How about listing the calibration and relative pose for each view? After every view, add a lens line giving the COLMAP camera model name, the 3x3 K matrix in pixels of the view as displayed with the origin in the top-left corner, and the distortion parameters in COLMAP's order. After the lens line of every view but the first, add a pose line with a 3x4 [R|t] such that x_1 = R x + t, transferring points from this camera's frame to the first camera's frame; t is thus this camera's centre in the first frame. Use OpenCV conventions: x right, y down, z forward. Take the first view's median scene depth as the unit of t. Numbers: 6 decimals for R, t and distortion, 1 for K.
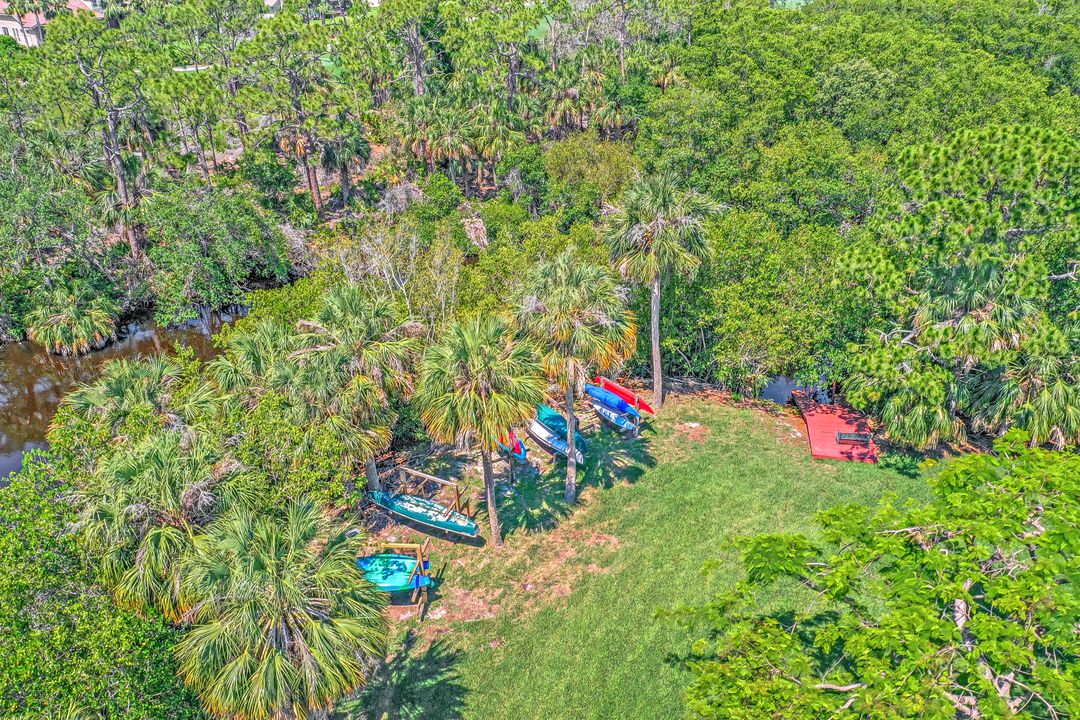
lens RADIAL K [[855.0, 0, 540.0], [0, 855.0, 360.0], [0, 0, 1]] dist [-0.001571, -0.003177]
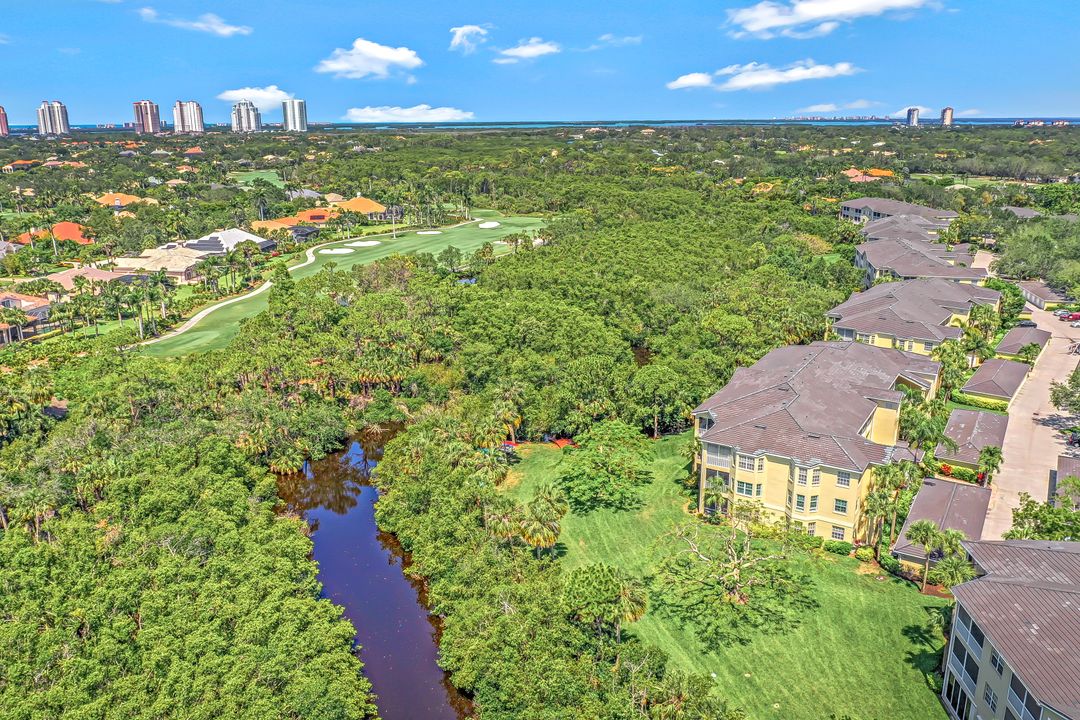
lens RADIAL K [[855.0, 0, 540.0], [0, 855.0, 360.0], [0, 0, 1]] dist [-0.001571, -0.003177]
pose [[0.910105, -0.122651, 0.395809, -0.741489], [0.205268, 0.963202, -0.173512, 0.232786], [-0.359963, 0.239161, 0.901792, -1.488121]]
